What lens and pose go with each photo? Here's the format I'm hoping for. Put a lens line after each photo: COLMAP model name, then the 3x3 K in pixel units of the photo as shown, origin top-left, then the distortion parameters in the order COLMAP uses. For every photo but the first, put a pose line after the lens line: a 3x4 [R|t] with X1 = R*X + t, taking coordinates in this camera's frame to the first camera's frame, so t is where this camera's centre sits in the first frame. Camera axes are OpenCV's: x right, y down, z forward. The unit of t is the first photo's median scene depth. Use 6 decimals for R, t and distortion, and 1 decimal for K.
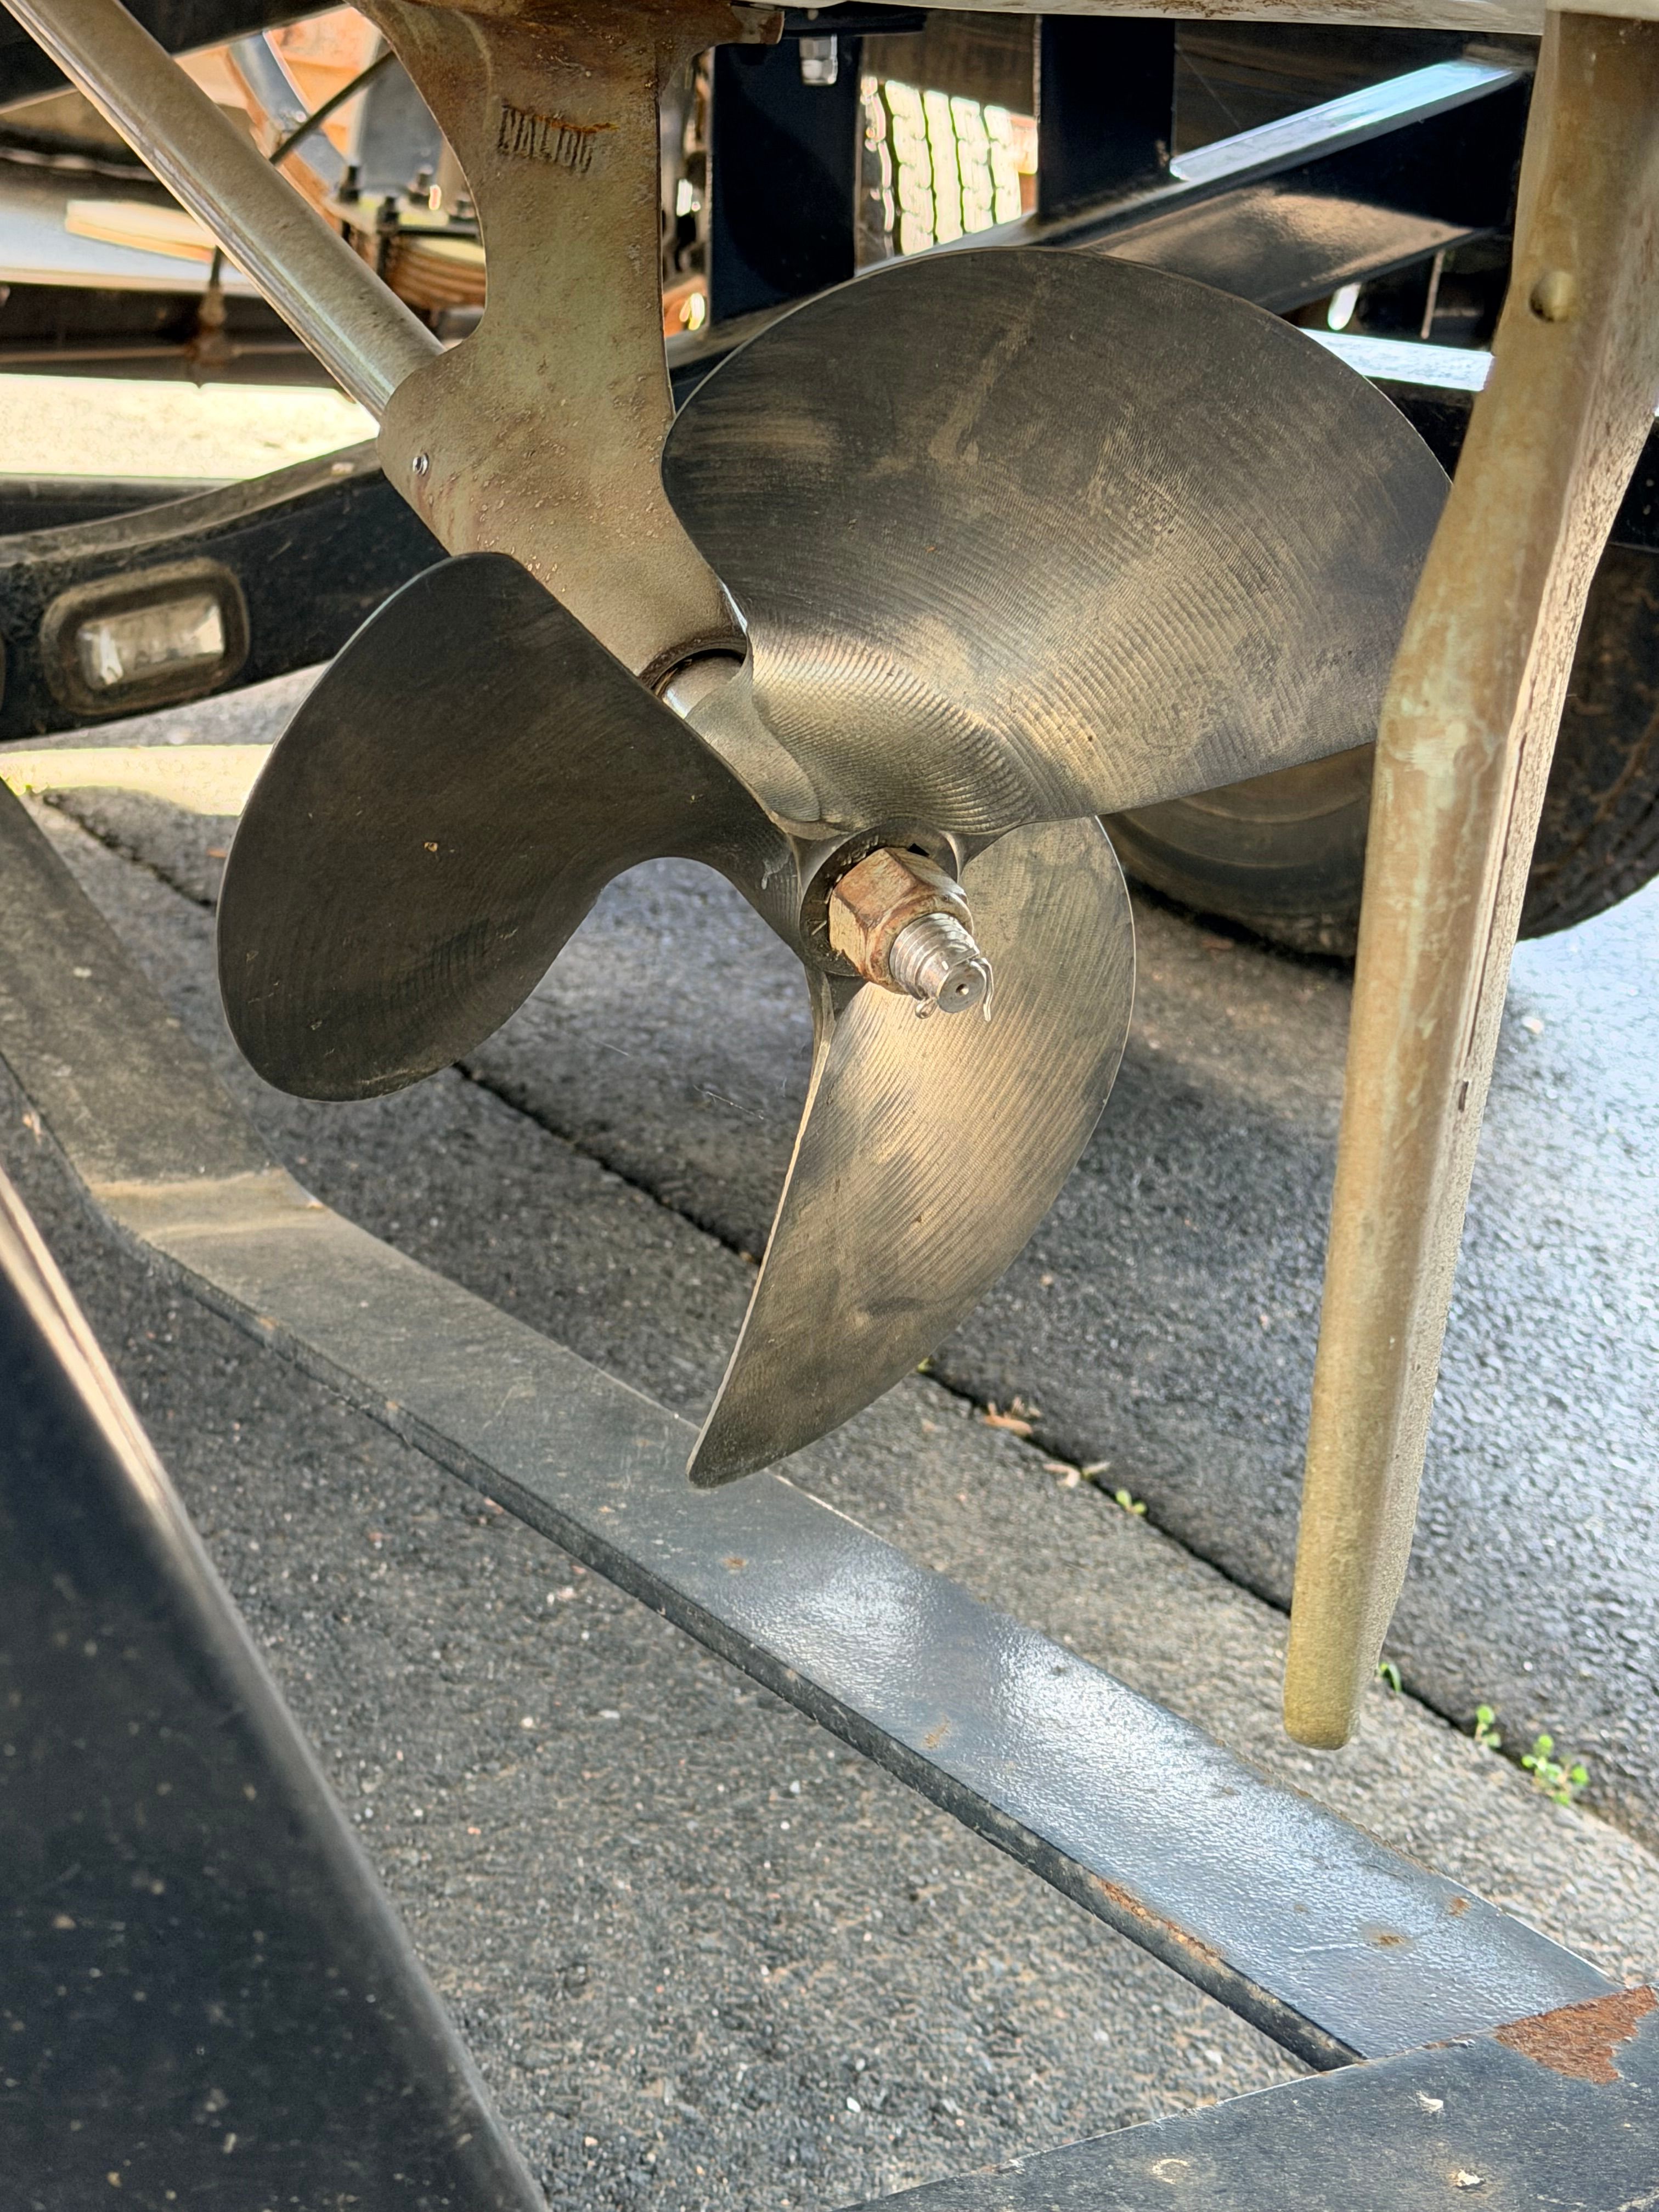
lens RADIAL K [[3264.9, 0, 828.6], [0, 3264.9, 1177.3], [0, 0, 1]] dist [0.146246, -0.172708]
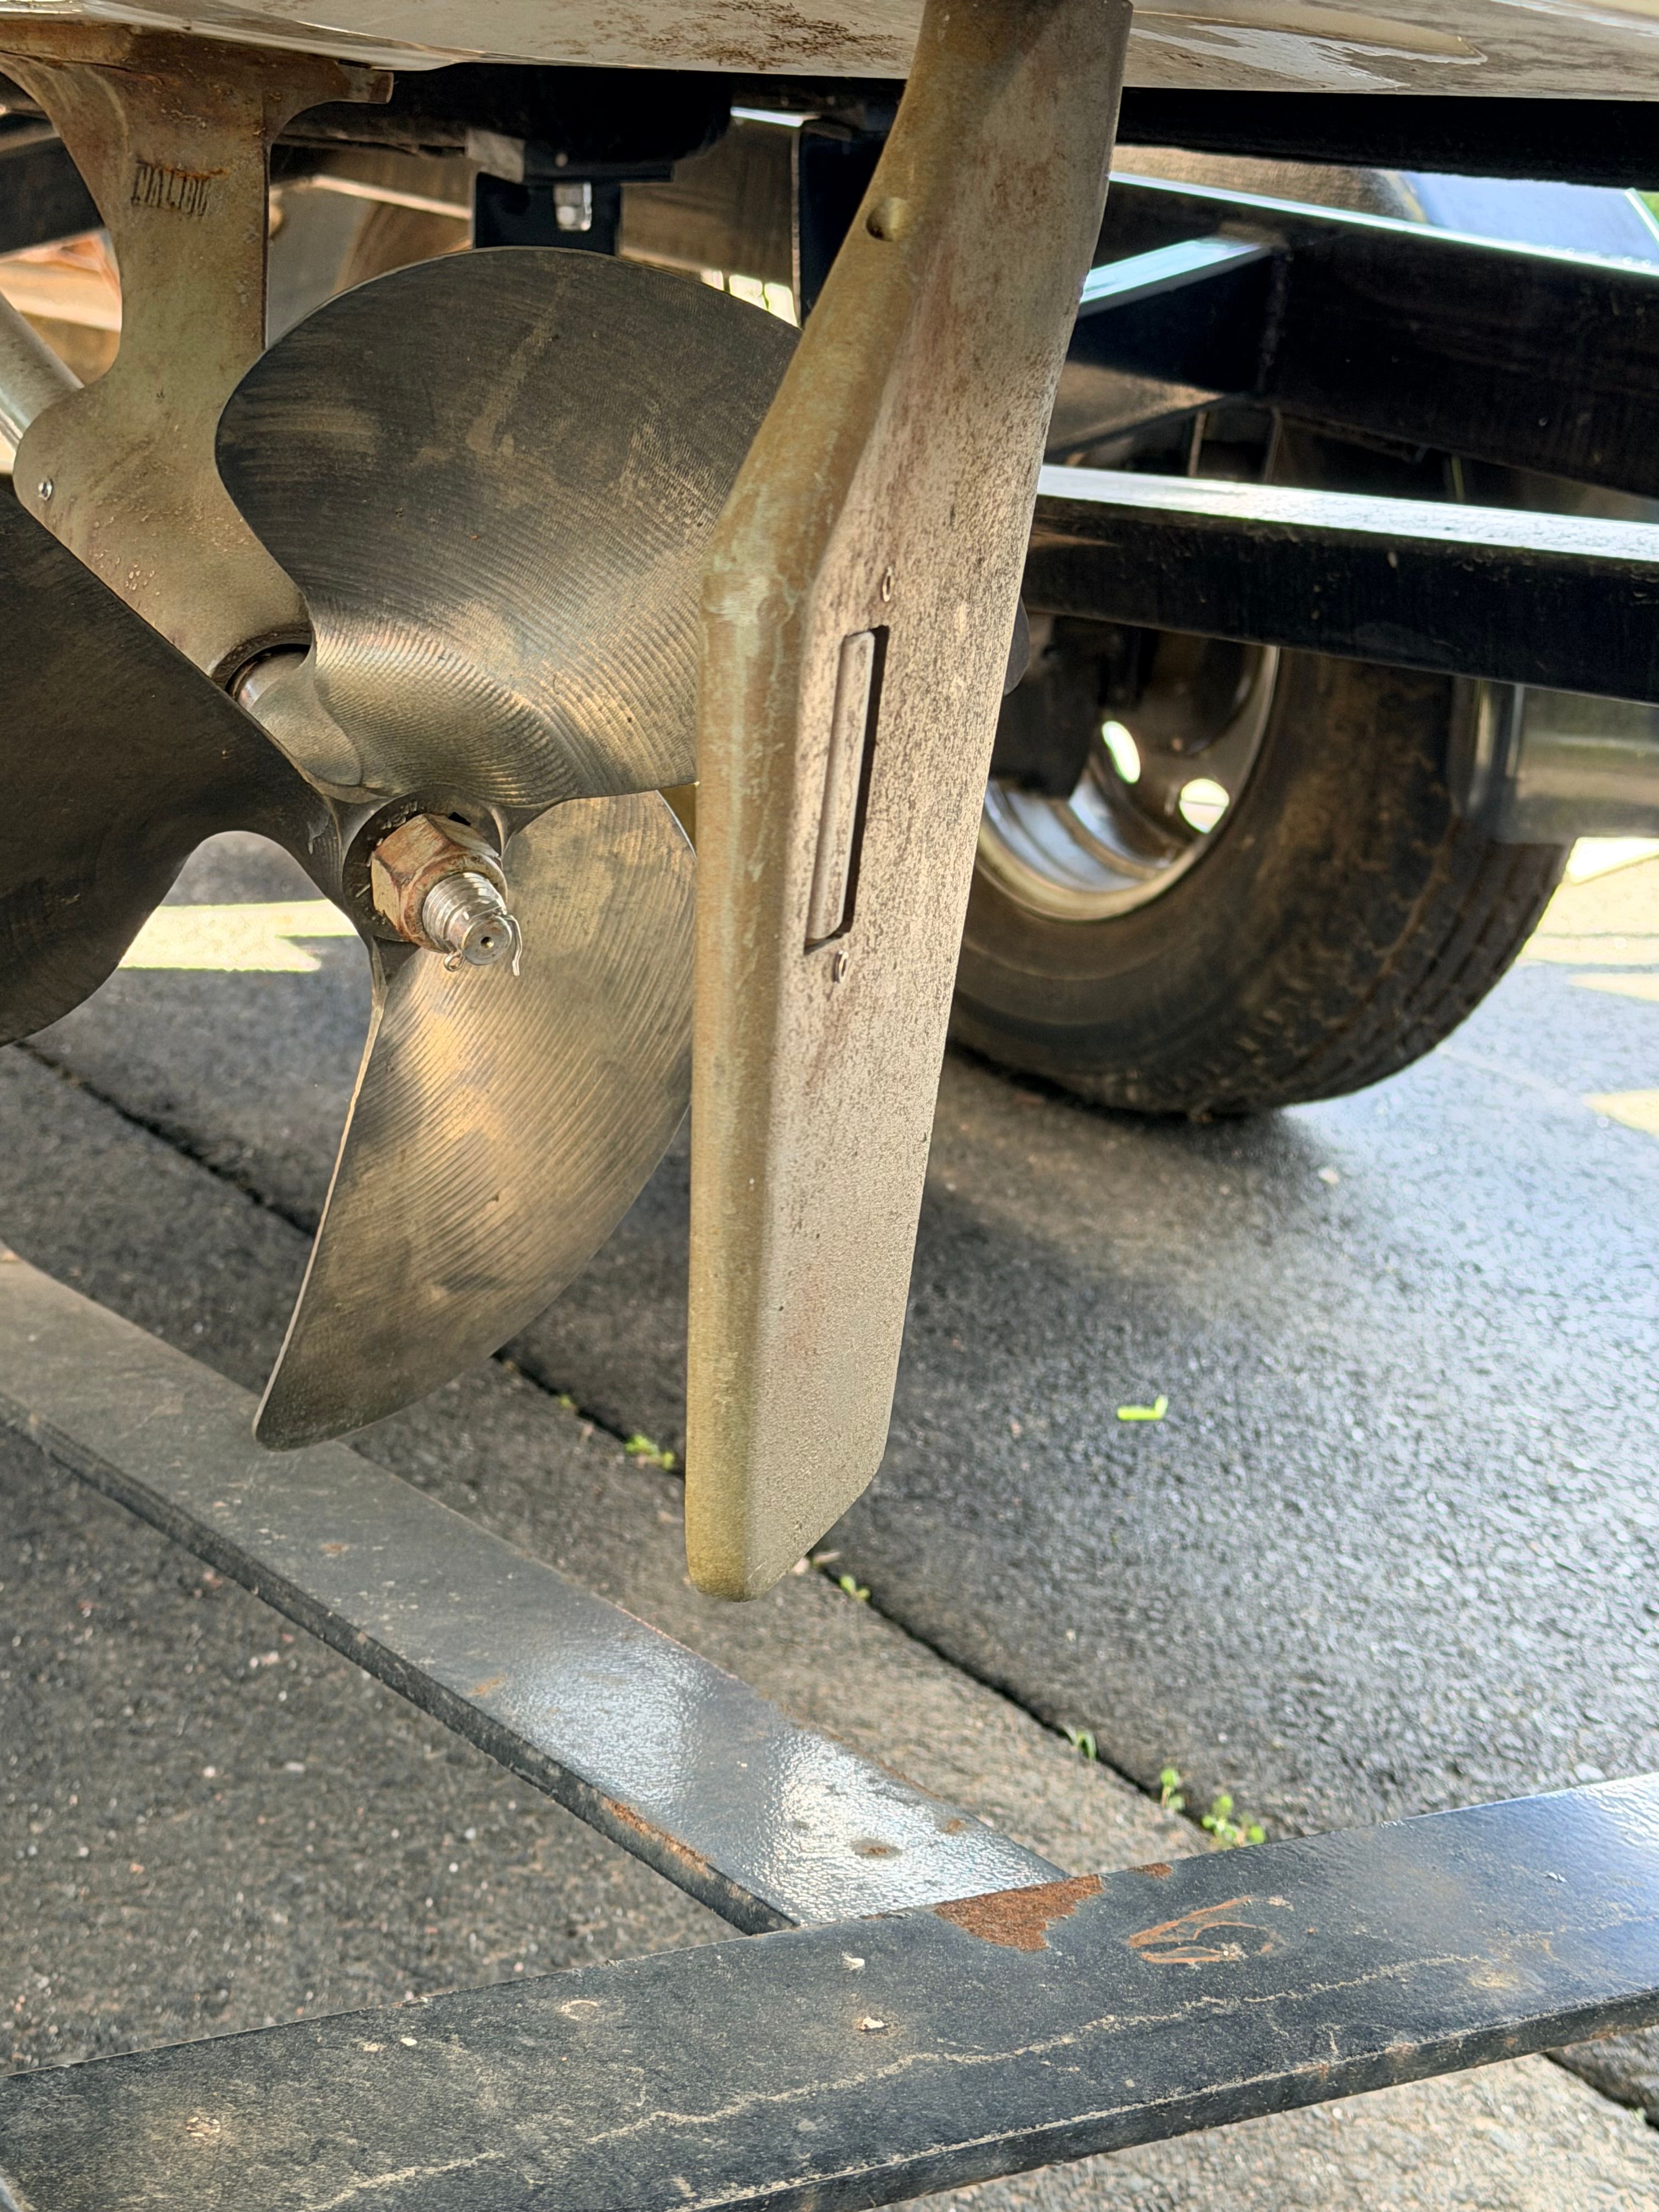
lens RADIAL K [[3264.9, 0, 828.6], [0, 3264.9, 1177.3], [0, 0, 1]] dist [0.146246, -0.172708]
pose [[0.999798, 0.008208, 0.018326, 0.081720], [-0.006870, 0.997388, -0.071908, 0.057437], [-0.018868, 0.071768, 0.997243, -0.027928]]
